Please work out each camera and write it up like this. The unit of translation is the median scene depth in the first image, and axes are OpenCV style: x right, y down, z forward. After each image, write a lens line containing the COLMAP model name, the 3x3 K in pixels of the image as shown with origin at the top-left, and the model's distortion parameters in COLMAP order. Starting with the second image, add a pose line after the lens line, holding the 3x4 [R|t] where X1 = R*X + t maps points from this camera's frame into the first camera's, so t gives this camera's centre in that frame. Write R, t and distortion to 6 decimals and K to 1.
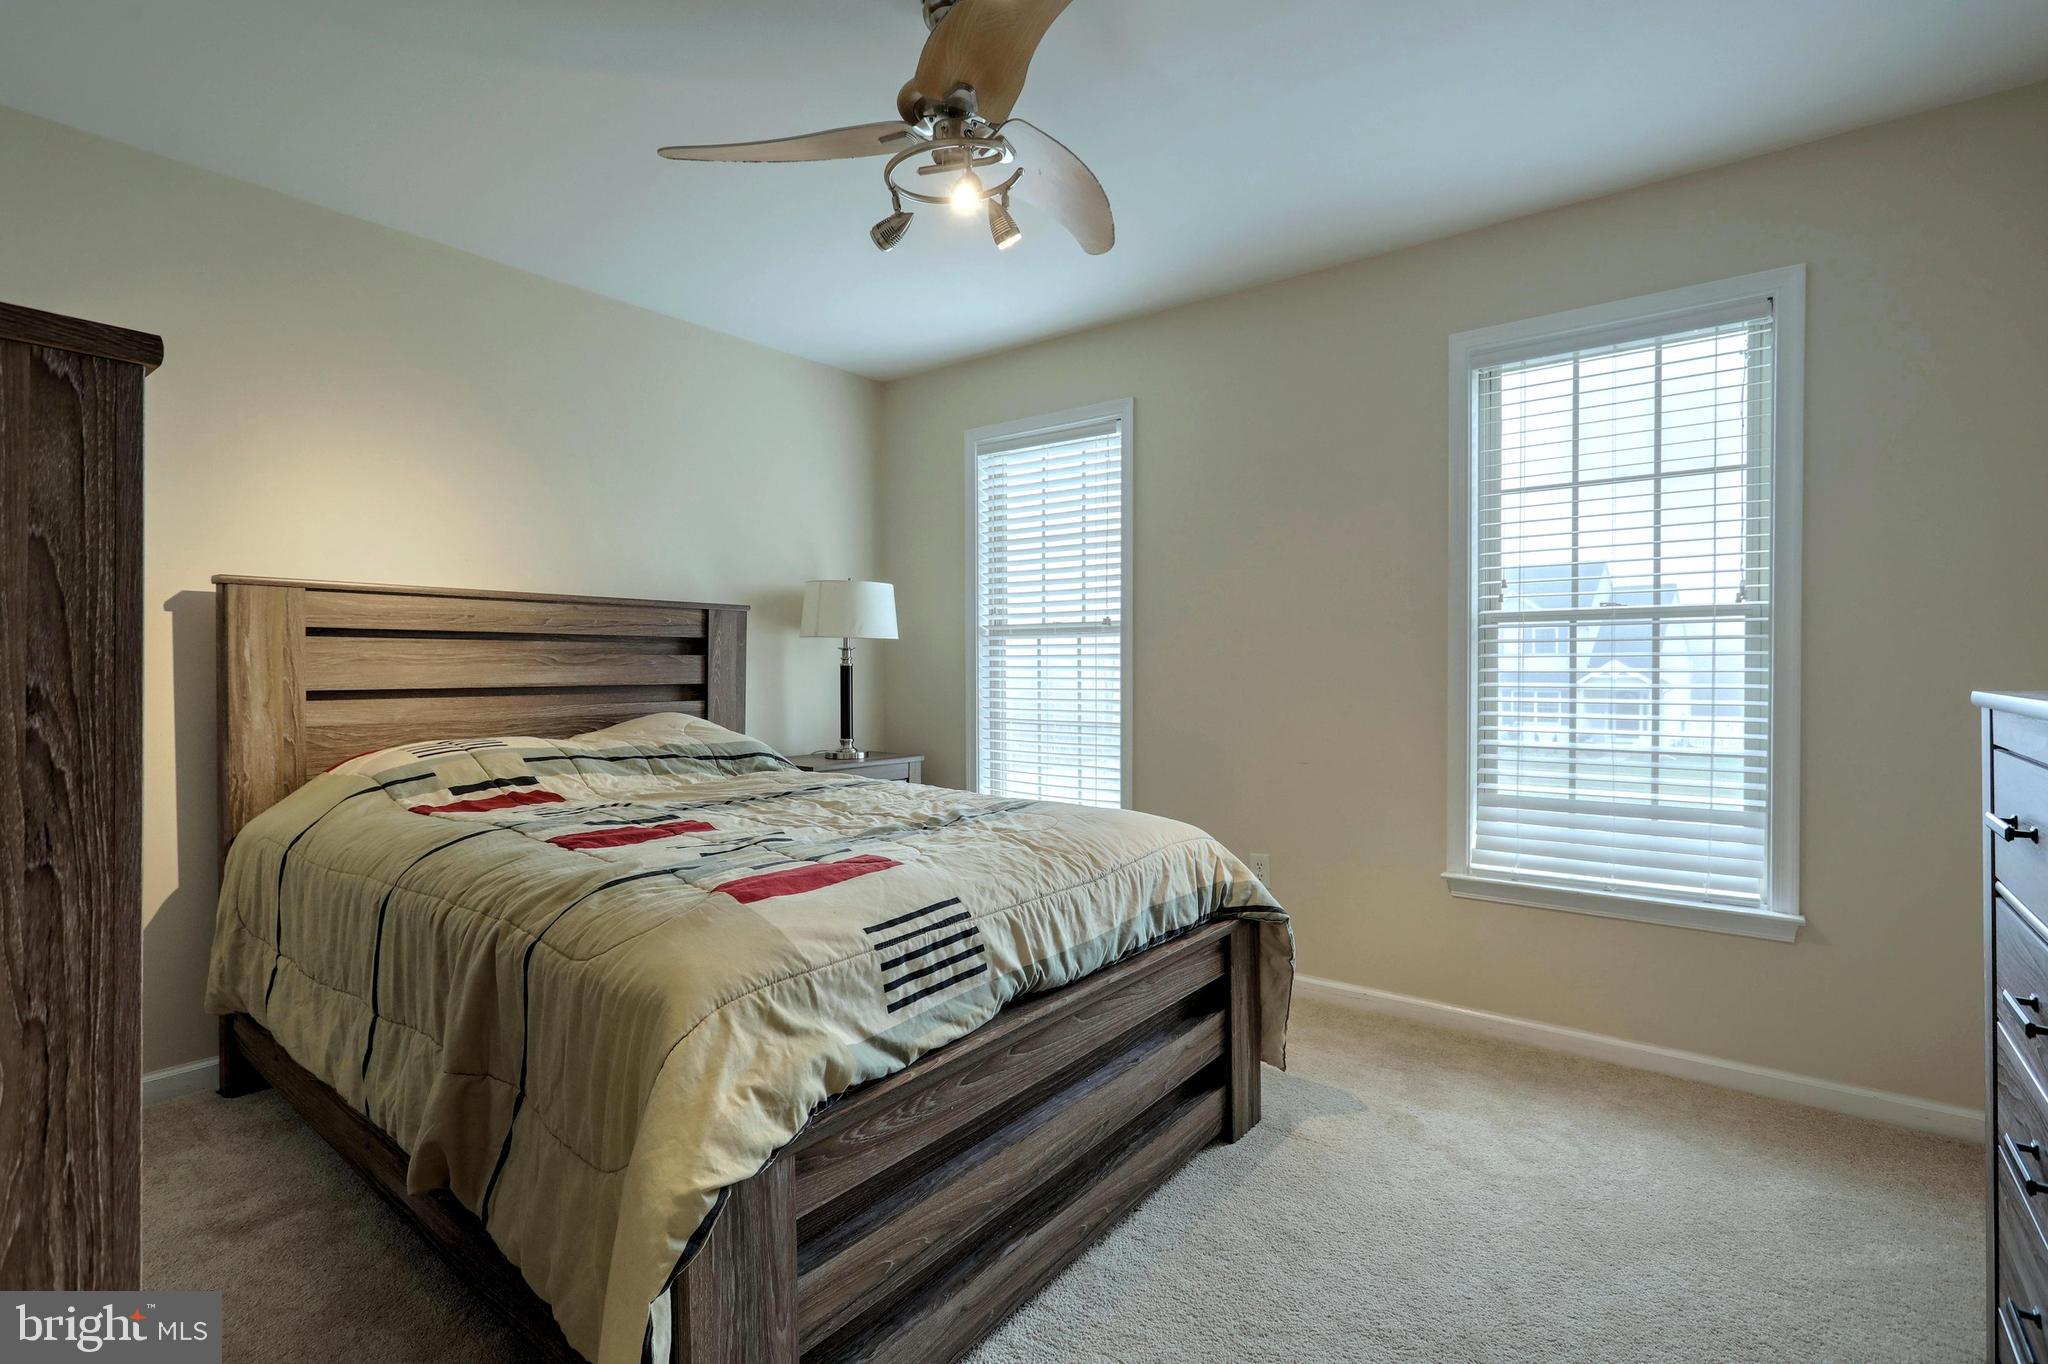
lens RADIAL K [[971.2, 0, 1025.5], [0, 971.2, 671.3], [0, 0, 1]] dist [-0.006067, -0.000226]
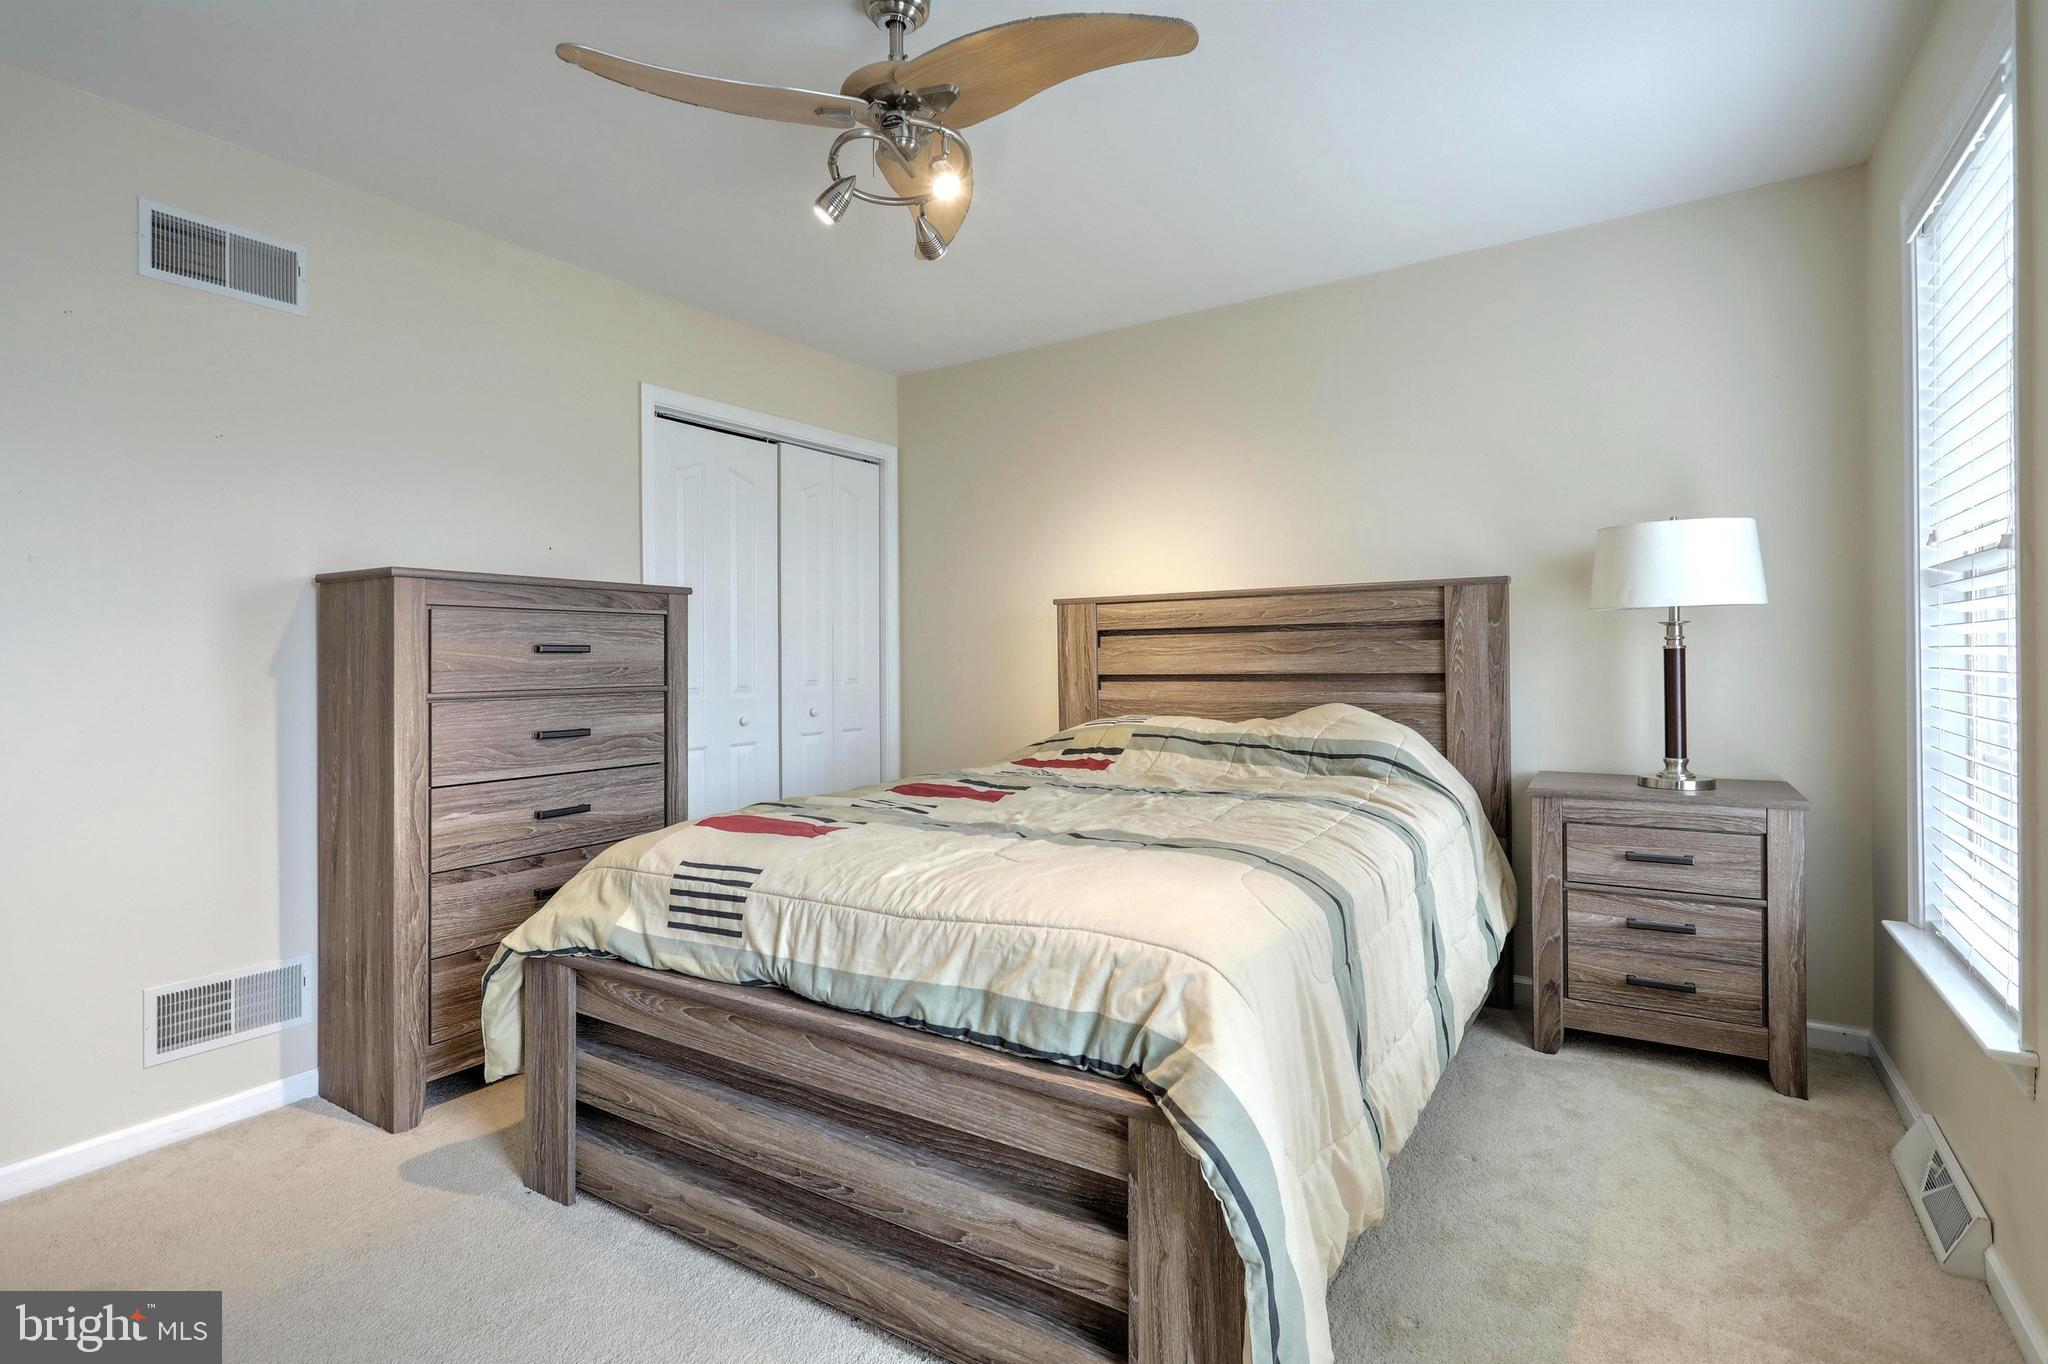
lens RADIAL K [[971.2, 0, 1025.5], [0, 971.2, 671.3], [0, 0, 1]] dist [-0.006067, -0.000226]
pose [[0.084314, 0.010849, -0.996380, 0.887525], [0.007807, 0.999903, 0.011548, -0.002866], [0.996409, -0.008753, 0.084221, 1.016233]]
